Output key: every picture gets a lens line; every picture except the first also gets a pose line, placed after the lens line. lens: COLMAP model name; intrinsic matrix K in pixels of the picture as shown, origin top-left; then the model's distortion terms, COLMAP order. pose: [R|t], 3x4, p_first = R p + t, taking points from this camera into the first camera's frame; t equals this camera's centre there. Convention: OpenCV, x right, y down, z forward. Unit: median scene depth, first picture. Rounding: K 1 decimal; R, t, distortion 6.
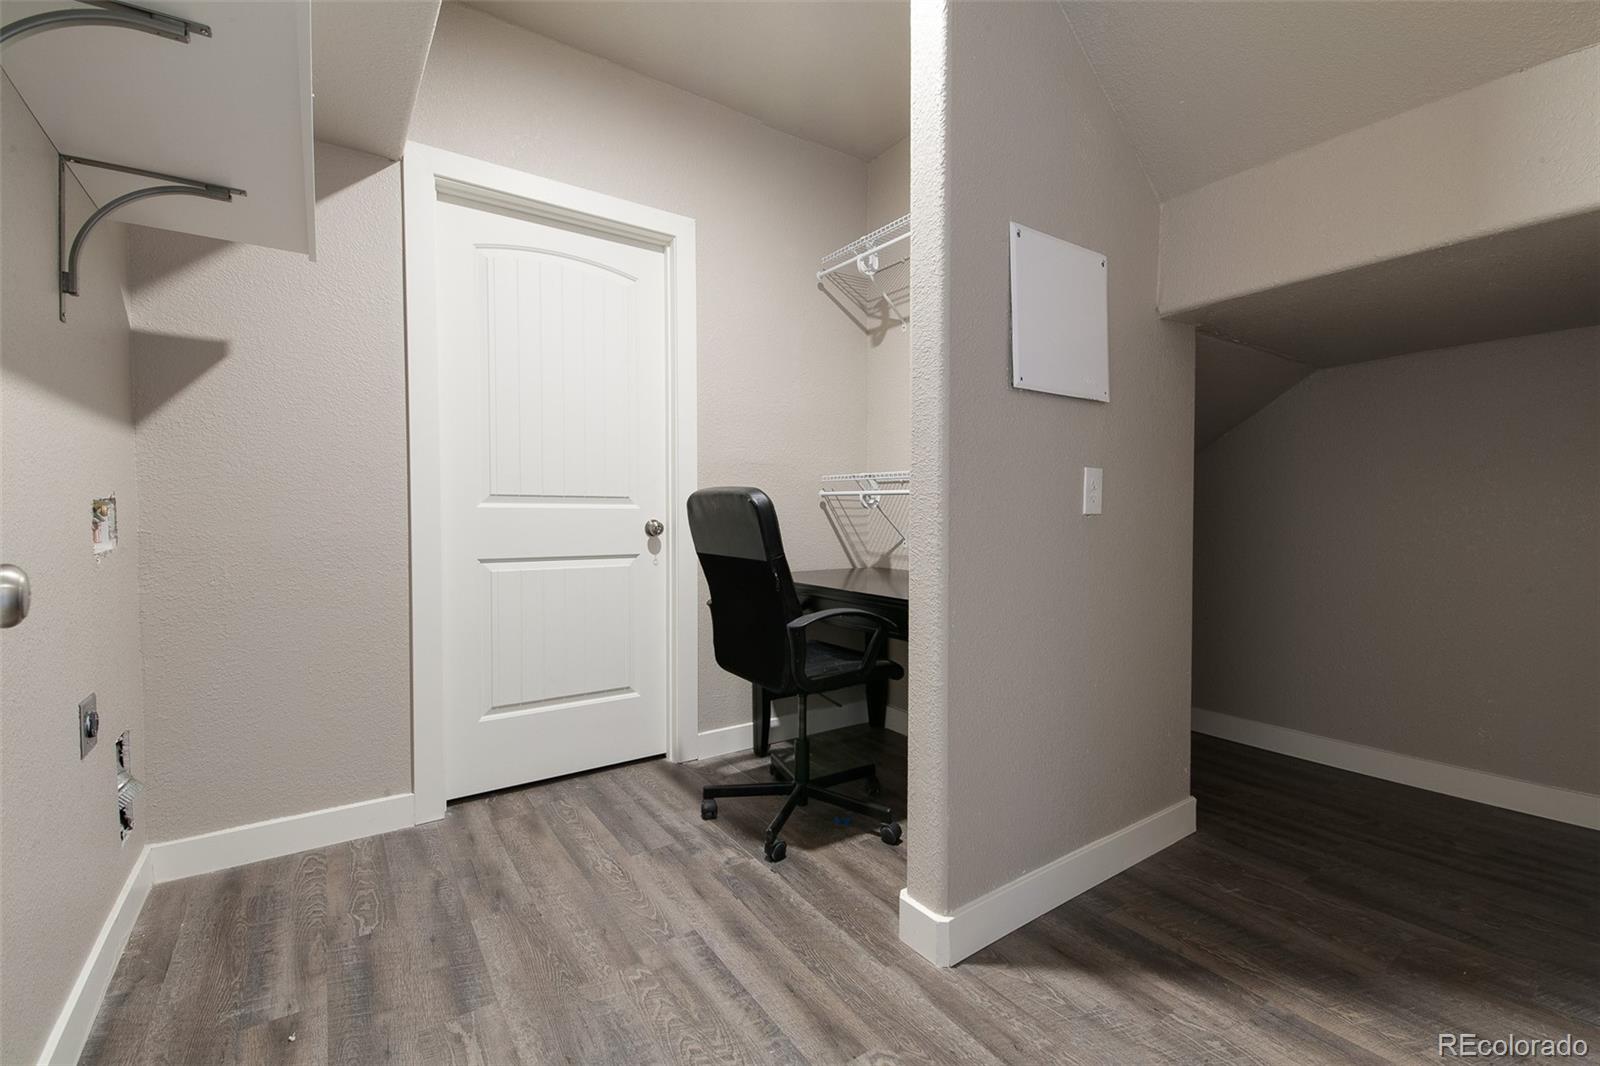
lens RADIAL K [[688.9, 0, 808.6], [0, 688.9, 524.5], [0, 0, 1]] dist [0.016962, -0.008647]
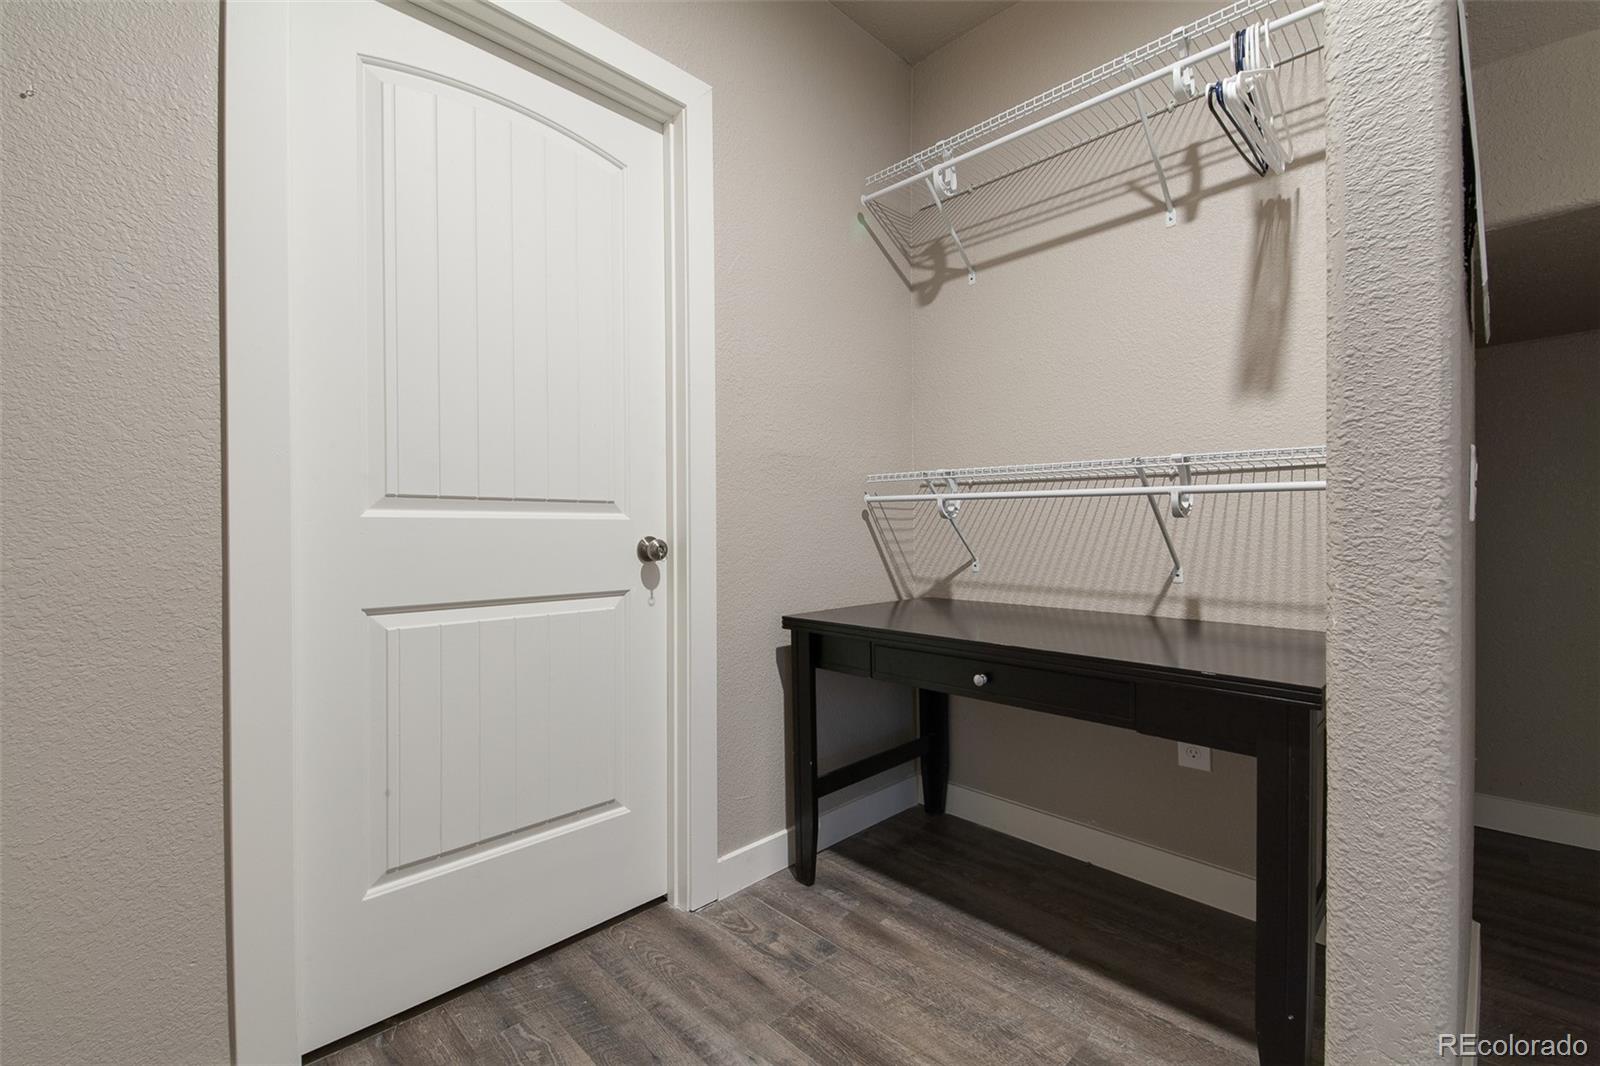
lens RADIAL K [[688.9, 0, 807.8], [0, 688.9, 525.9], [0, 0, 1]] dist [0.016962, -0.008647]
pose [[0.984924, -0.005881, 0.172886, -0.191409], [0.009560, 0.999745, -0.020453, -0.002420], [-0.172722, 0.021797, 0.984729, 0.333798]]
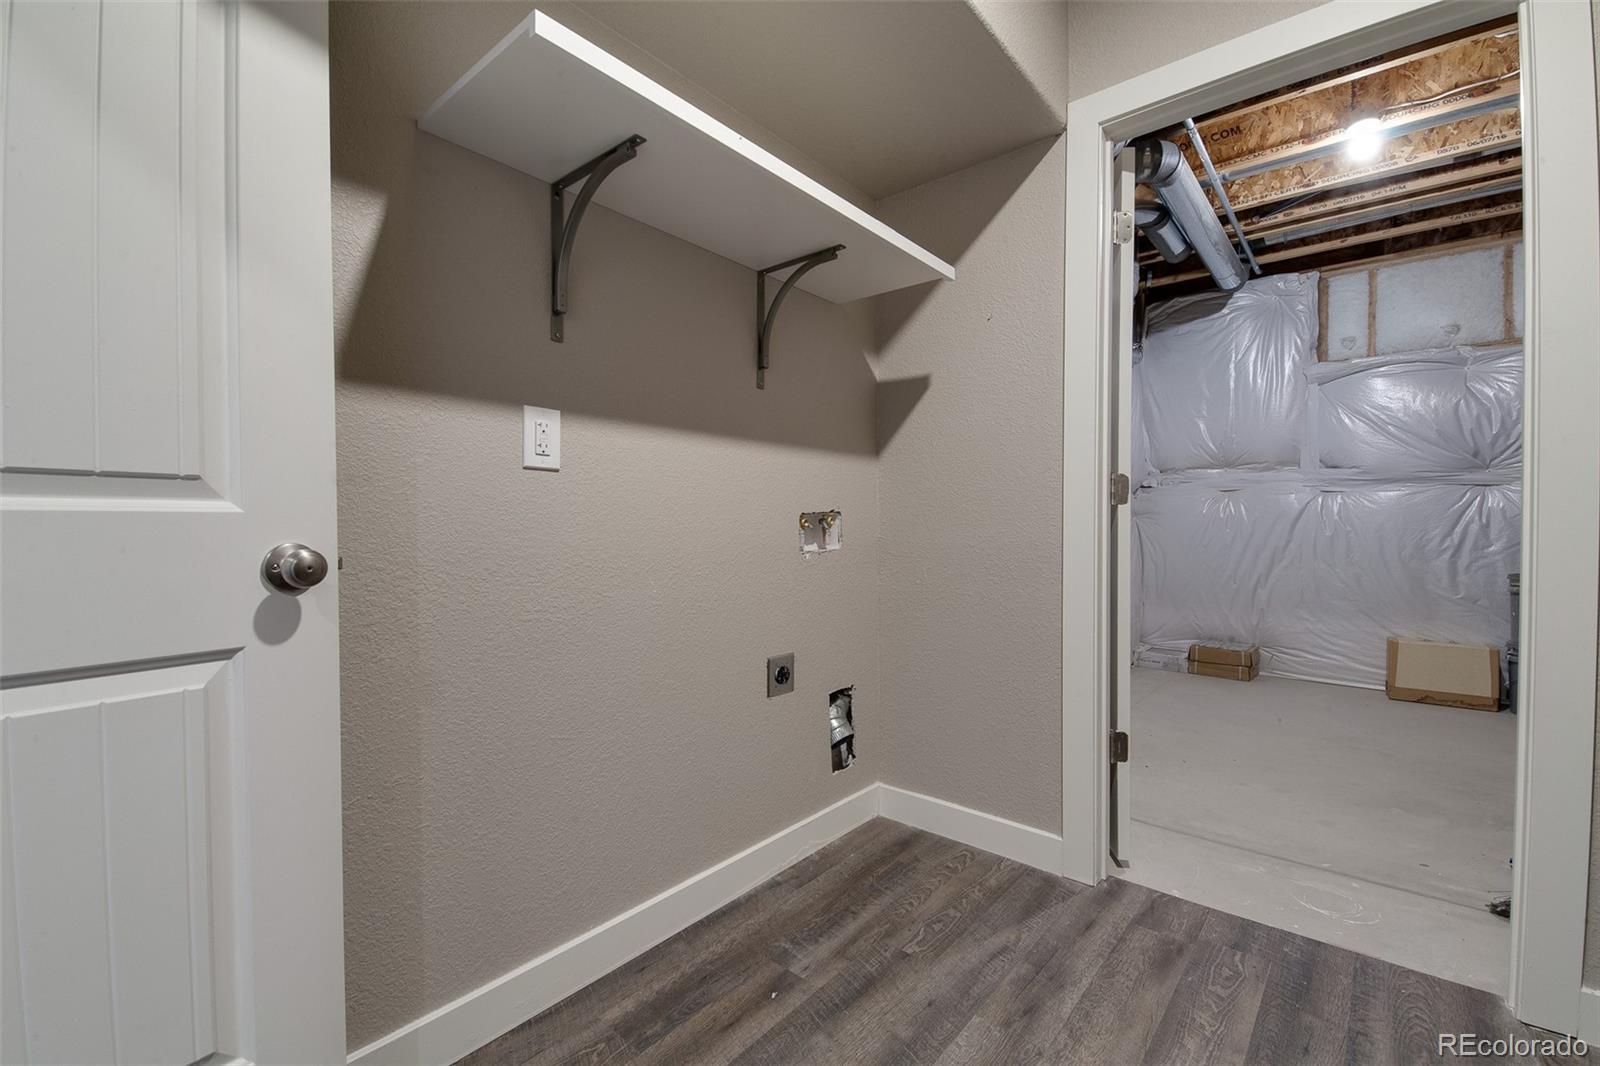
lens RADIAL K [[688.9, 0, 792.9], [0, 688.9, 523.1], [0, 0, 1]] dist [0.016962, -0.008647]
pose [[0.254506, 0.007488, -0.967042, 0.160108], [-0.019486, 0.999807, 0.002614, -0.010202], [0.966875, 0.018178, 0.254603, 0.352116]]
